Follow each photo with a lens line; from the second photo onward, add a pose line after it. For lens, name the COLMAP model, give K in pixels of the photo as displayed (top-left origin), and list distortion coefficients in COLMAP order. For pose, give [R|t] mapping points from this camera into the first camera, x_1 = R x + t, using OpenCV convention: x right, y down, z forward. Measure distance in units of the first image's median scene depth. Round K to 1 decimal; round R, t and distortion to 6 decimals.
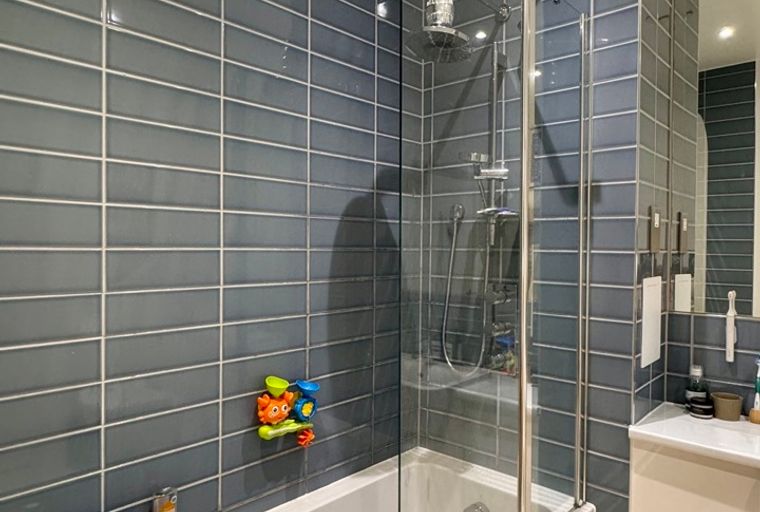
lens RADIAL K [[541.3, 0, 374.6], [0, 541.3, 254.0], [0, 0, 1]] dist [0.003052, 0.007307]
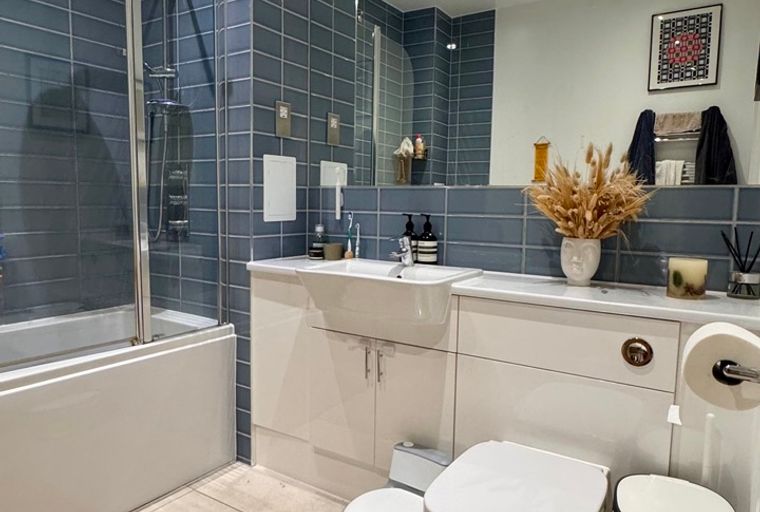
lens RADIAL K [[541.3, 0, 384.2], [0, 541.3, 254.9], [0, 0, 1]] dist [0.003052, 0.007307]
pose [[0.988355, -0.005432, 0.152068, 0.548062], [-0.007138, 0.996607, 0.081994, 0.169664], [-0.151998, -0.082125, 0.984963, -0.354369]]
